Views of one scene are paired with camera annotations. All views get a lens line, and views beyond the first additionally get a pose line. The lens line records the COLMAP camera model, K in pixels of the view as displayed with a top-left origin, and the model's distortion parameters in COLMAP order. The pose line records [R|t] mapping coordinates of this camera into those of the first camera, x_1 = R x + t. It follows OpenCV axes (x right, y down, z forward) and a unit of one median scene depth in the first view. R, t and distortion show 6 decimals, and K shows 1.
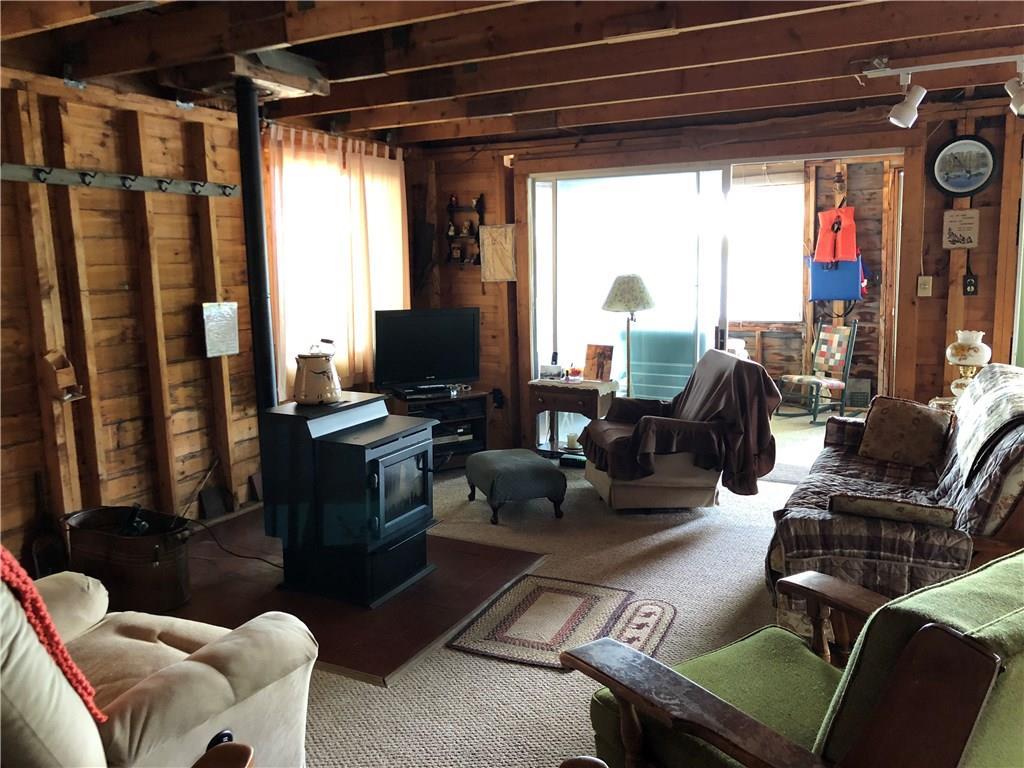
lens RADIAL K [[857.0, 0, 512.0], [0, 857.0, 384.0], [0, 0, 1]] dist [0.094658, -0.134835]
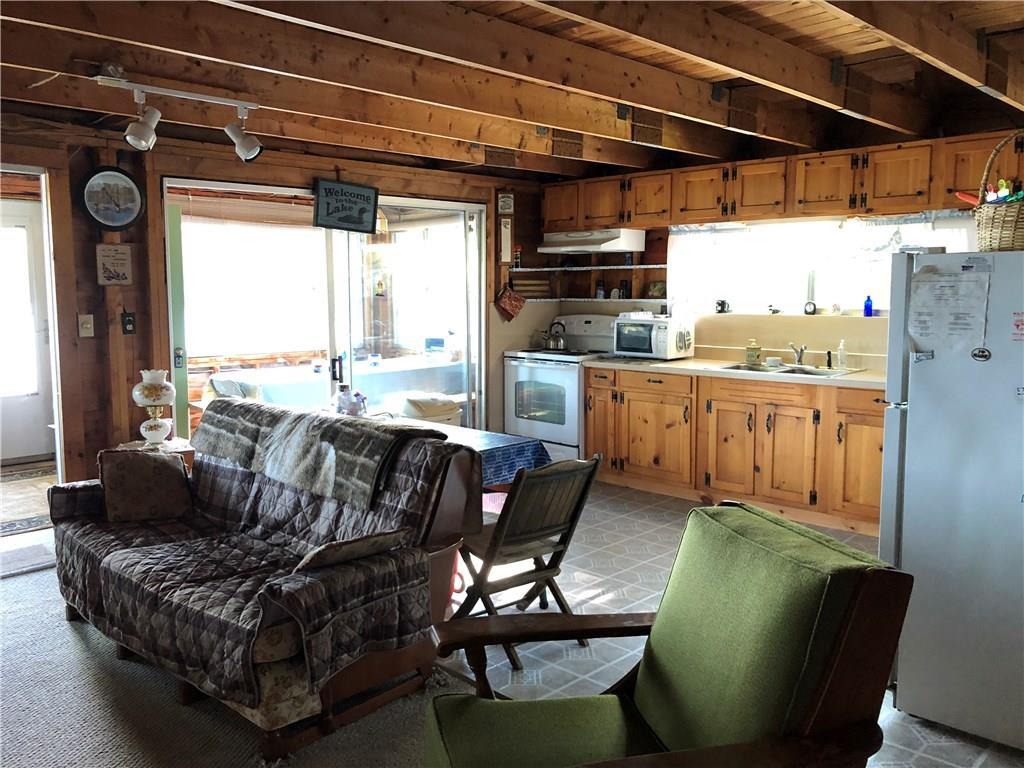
lens RADIAL K [[846.7, 0, 511.4], [0, 846.7, 370.2], [0, 0, 1]] dist [0.082608, -0.112766]
pose [[0.311148, -0.070362, 0.947753, -0.241023], [0.134466, 0.990482, 0.029389, -0.033977], [-0.940801, 0.118296, 0.317648, 0.312732]]
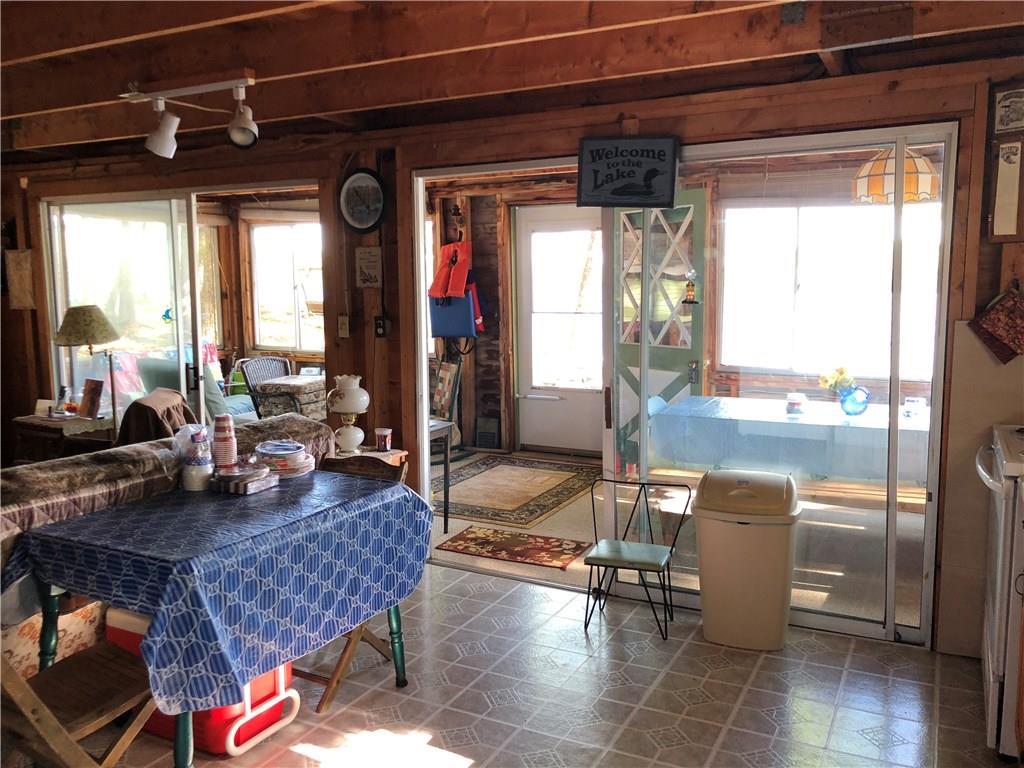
lens RADIAL K [[857.0, 0, 512.0], [0, 857.0, 384.0], [0, 0, 1]] dist [0.094658, -0.134835]
pose [[0.999541, 0.021581, -0.021241, 0.694100], [-0.022172, 0.999362, -0.027998, -0.028611], [0.020624, 0.028456, 0.999382, 0.073045]]
